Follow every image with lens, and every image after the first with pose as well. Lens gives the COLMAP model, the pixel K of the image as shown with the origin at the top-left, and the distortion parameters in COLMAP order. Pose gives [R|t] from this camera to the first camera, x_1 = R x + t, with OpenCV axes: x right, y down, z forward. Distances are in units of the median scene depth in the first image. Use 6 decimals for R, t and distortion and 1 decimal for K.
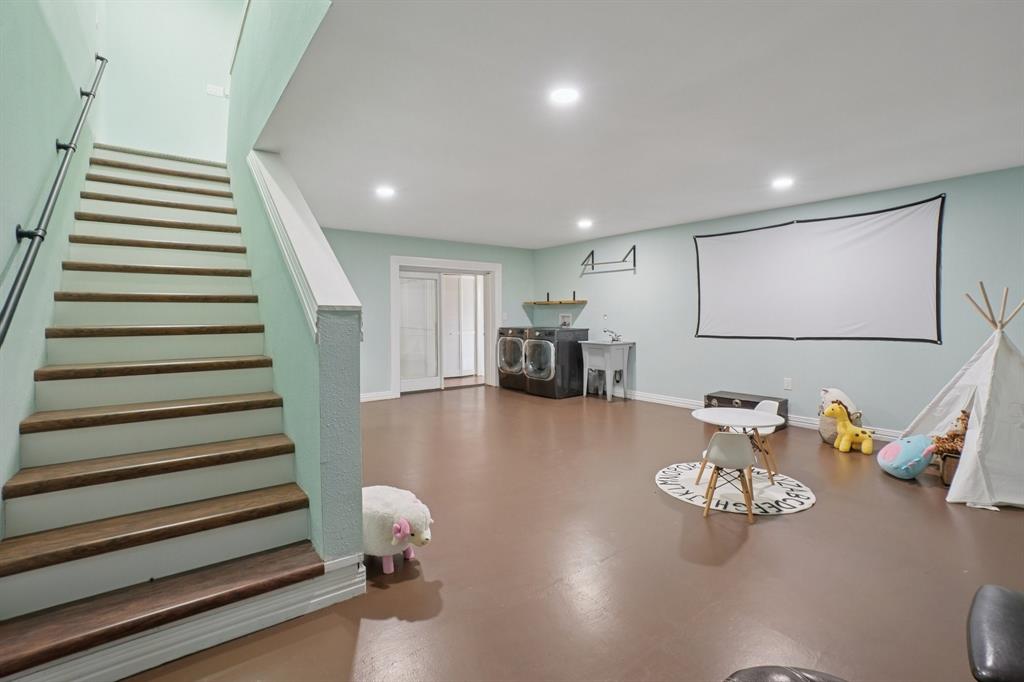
lens RADIAL K [[457.8, 0, 491.1], [0, 457.8, 342.5], [0, 0, 1]] dist [-0.026117, 0.000182]
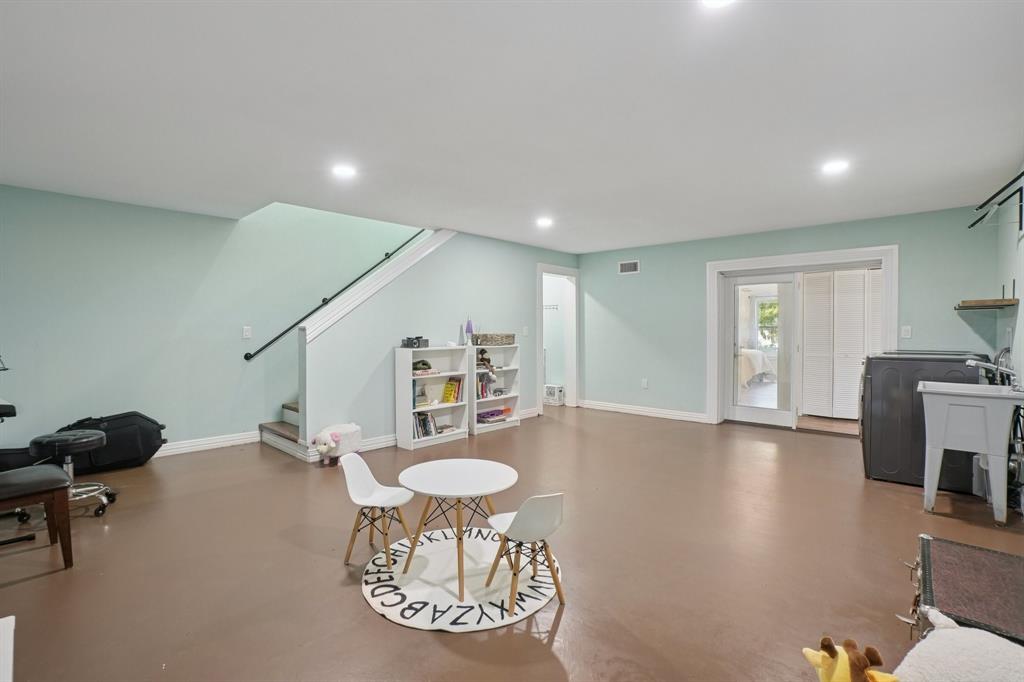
lens RADIAL K [[481.2, 0, 512.0], [0, 481.2, 341.0], [0, 0, 1]] dist [-0.055287, -0.000030]
pose [[0.182291, 0.023004, -0.982975, 1.278188], [-0.060369, 0.998102, 0.012163, -0.050889], [0.981390, 0.057124, 0.183334, 0.940028]]
